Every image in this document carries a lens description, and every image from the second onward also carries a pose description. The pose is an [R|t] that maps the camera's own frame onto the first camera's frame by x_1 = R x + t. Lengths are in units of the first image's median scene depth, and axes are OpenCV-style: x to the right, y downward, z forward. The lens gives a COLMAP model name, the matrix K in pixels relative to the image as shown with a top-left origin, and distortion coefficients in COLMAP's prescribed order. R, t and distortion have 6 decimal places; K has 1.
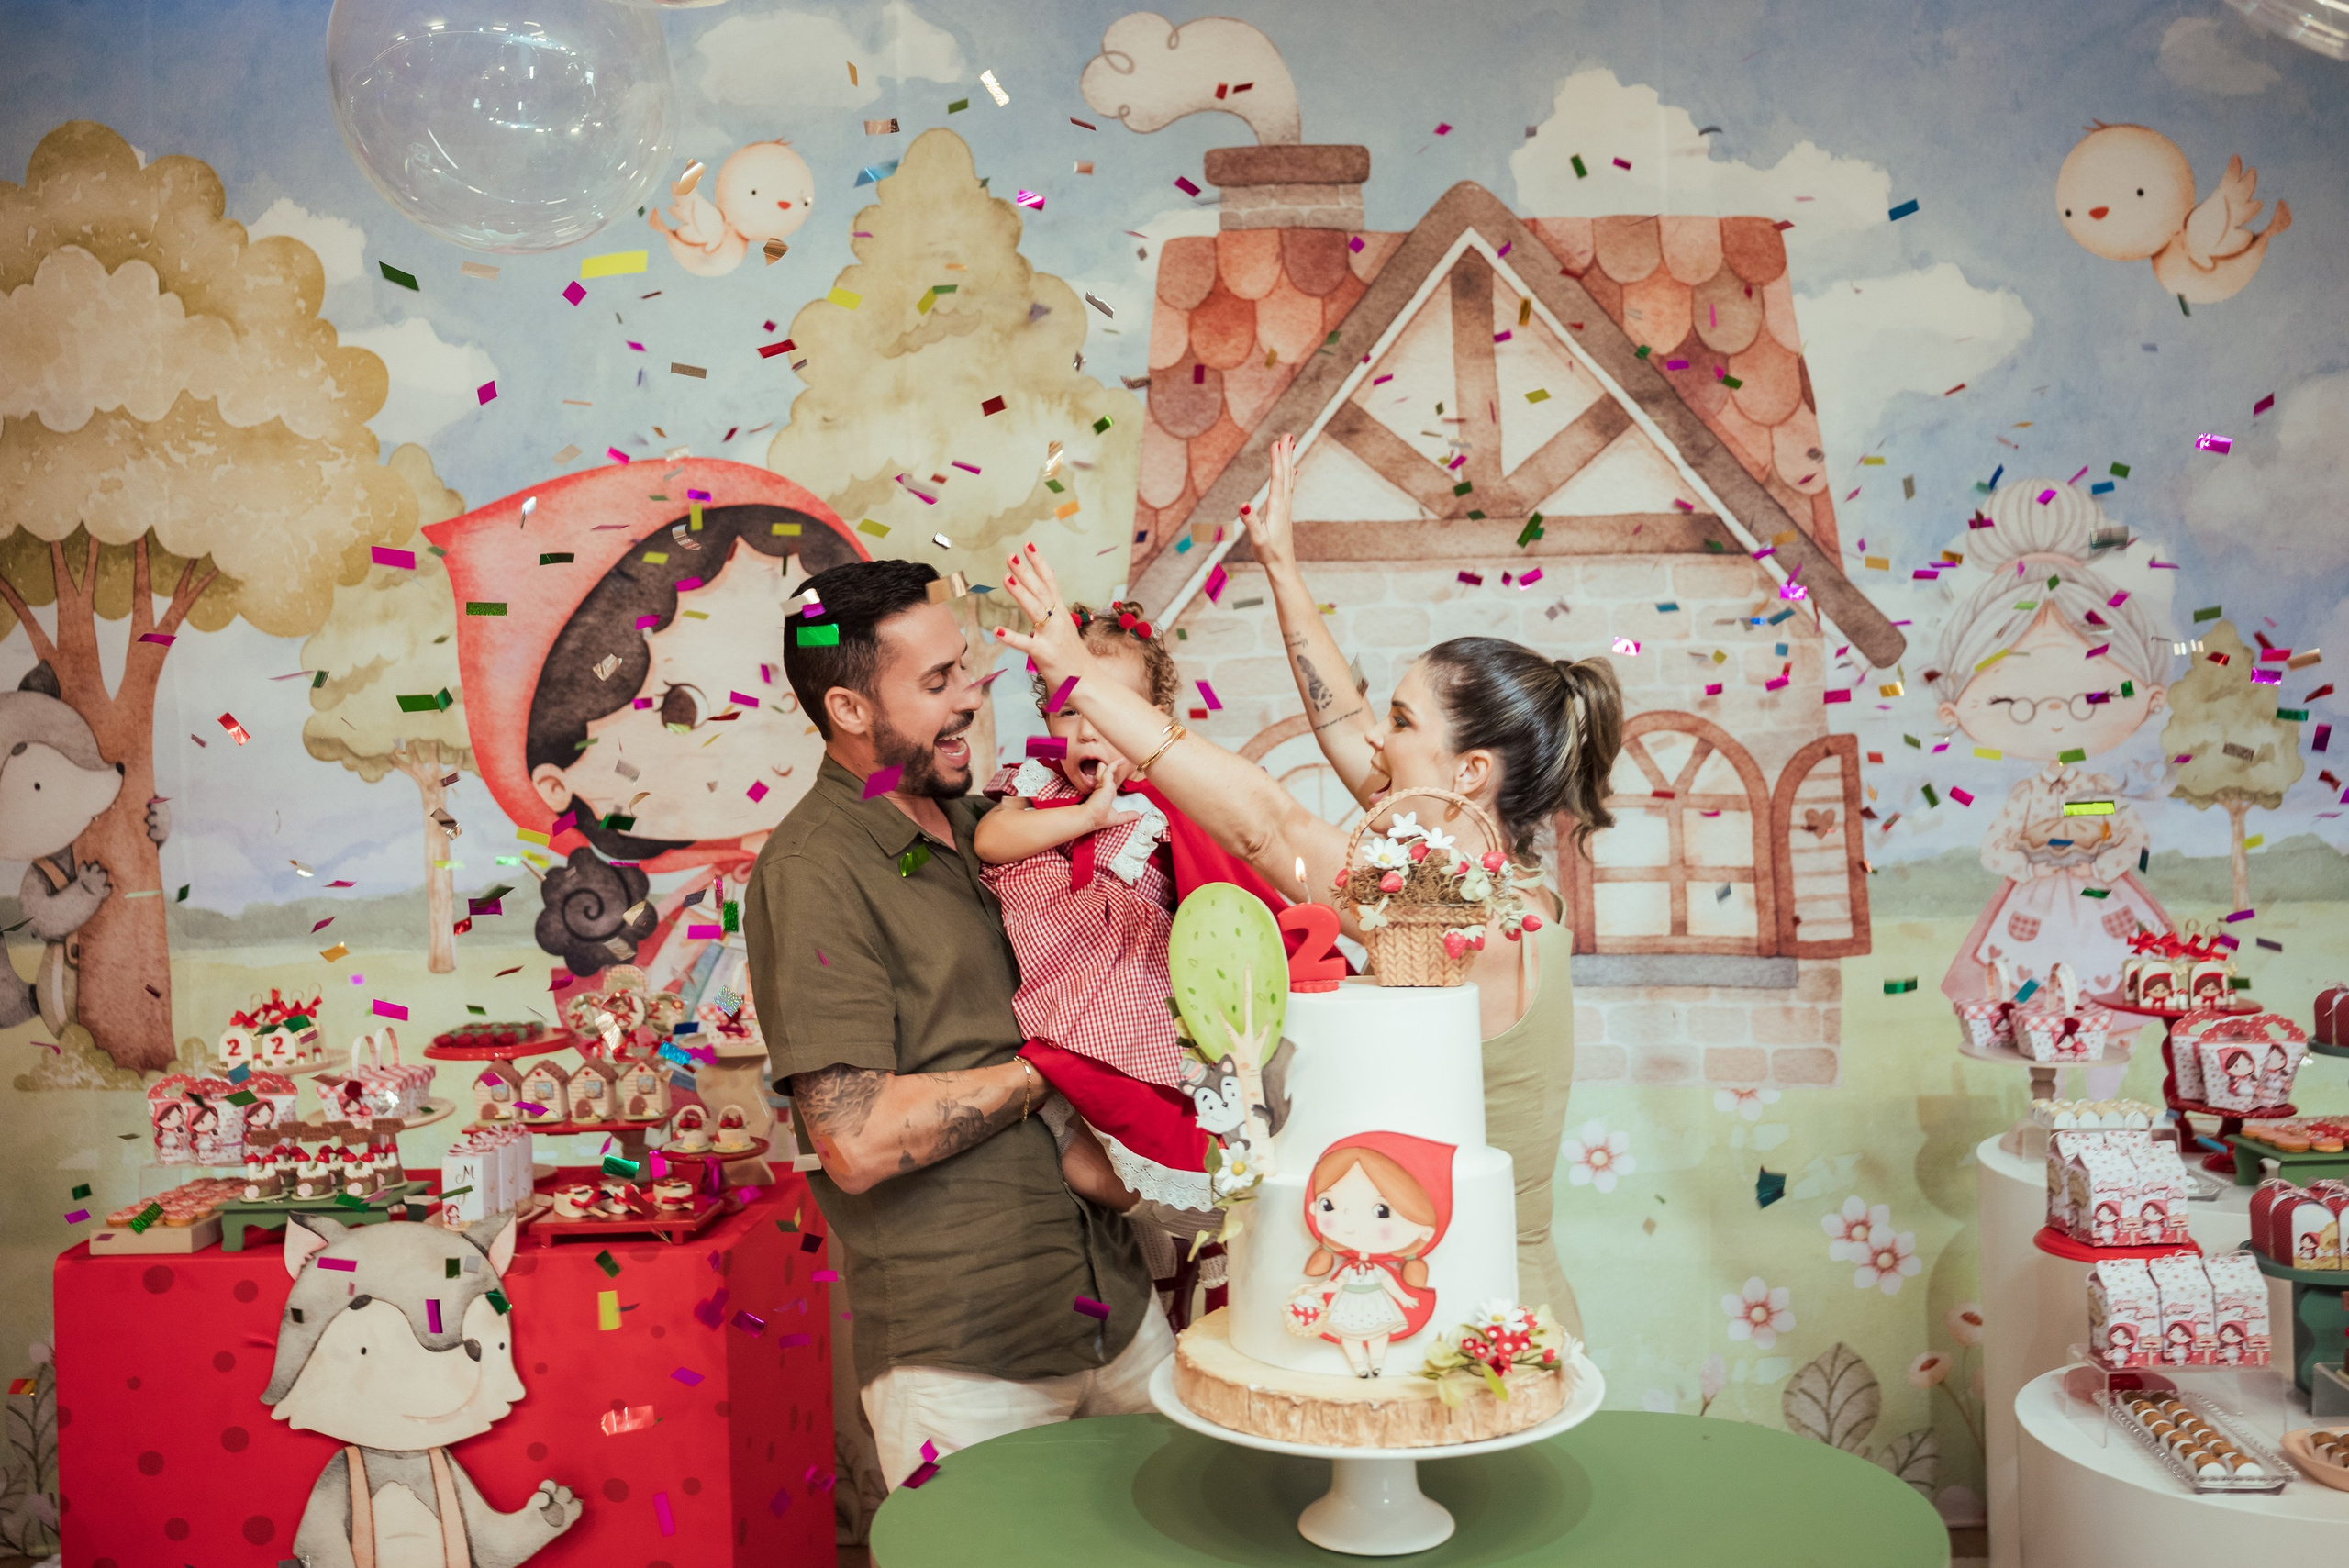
lens RADIAL K [[1860.7, 0, 1184.8], [0, 1860.7, 777.9], [0, 0, 1]] dist [0.005571, 0.000418]
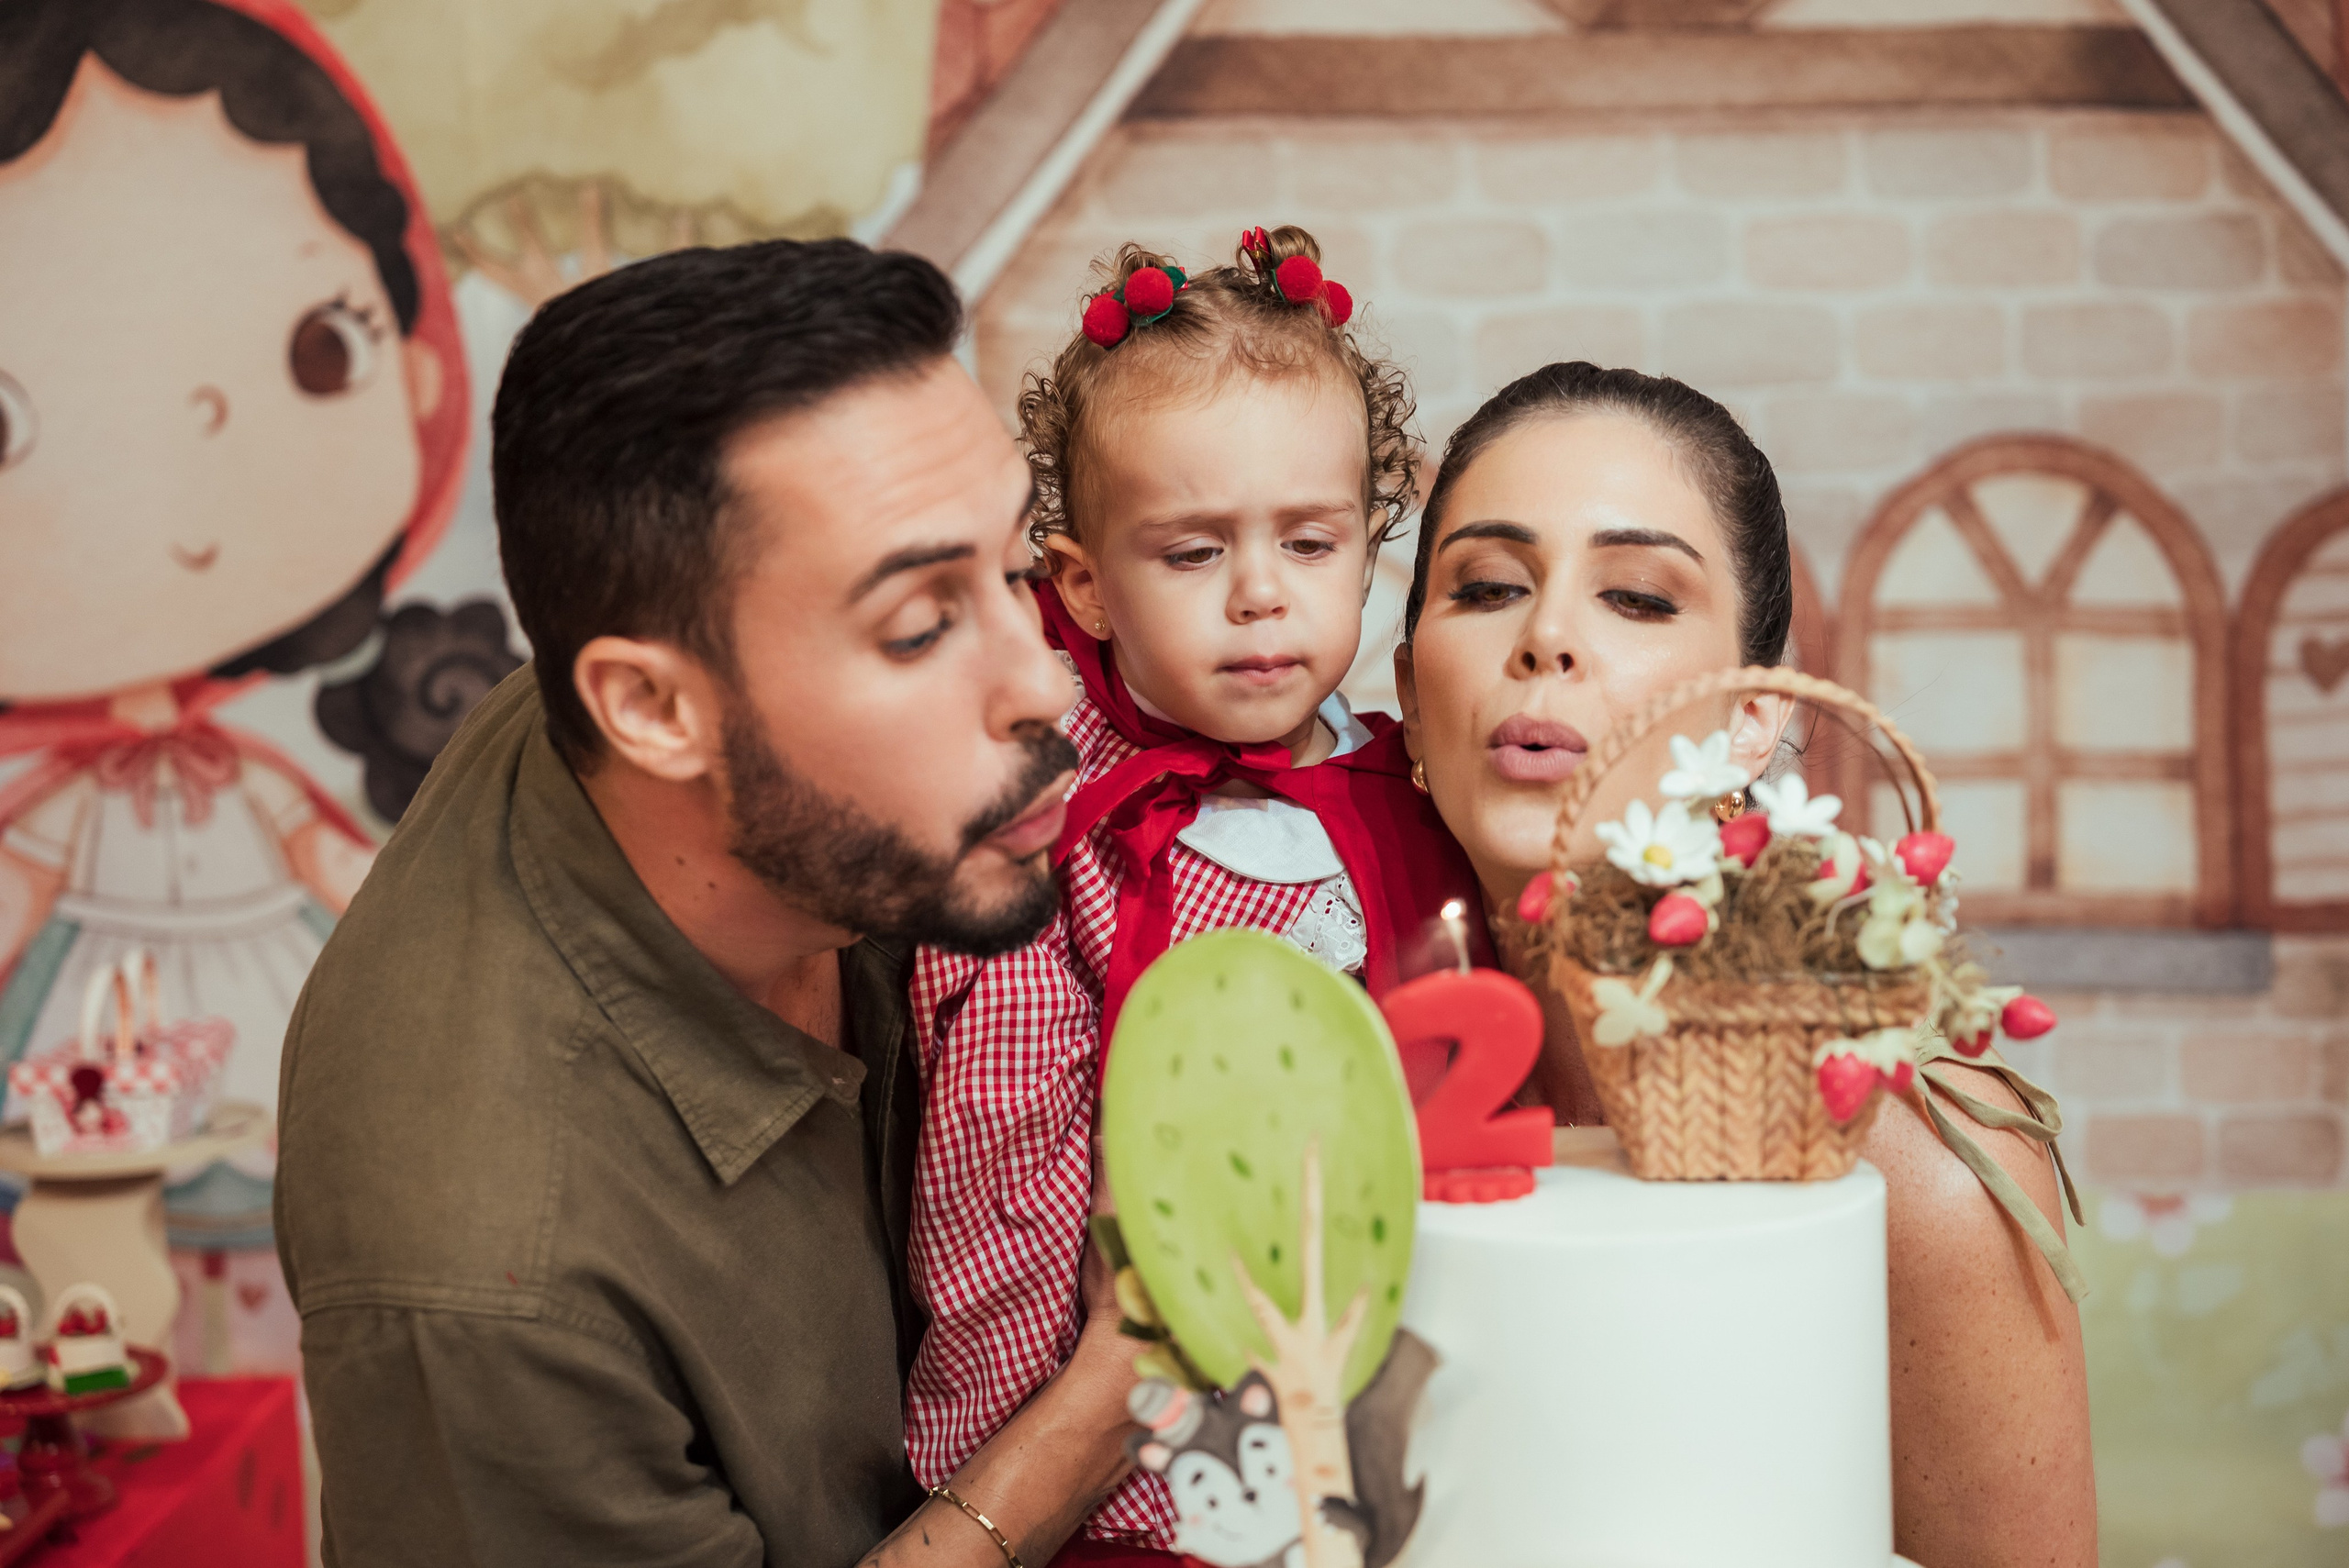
lens RADIAL K [[3373.5, 0, 1166.2], [0, 3373.5, 797.7], [0, 0, 1]] dist [-0.007677, 0.000000]
pose [[0.998697, -0.002997, 0.050949, -0.030511], [-0.000977, 0.996968, 0.077806, -0.023505], [-0.051028, -0.077754, 0.995666, 0.307700]]
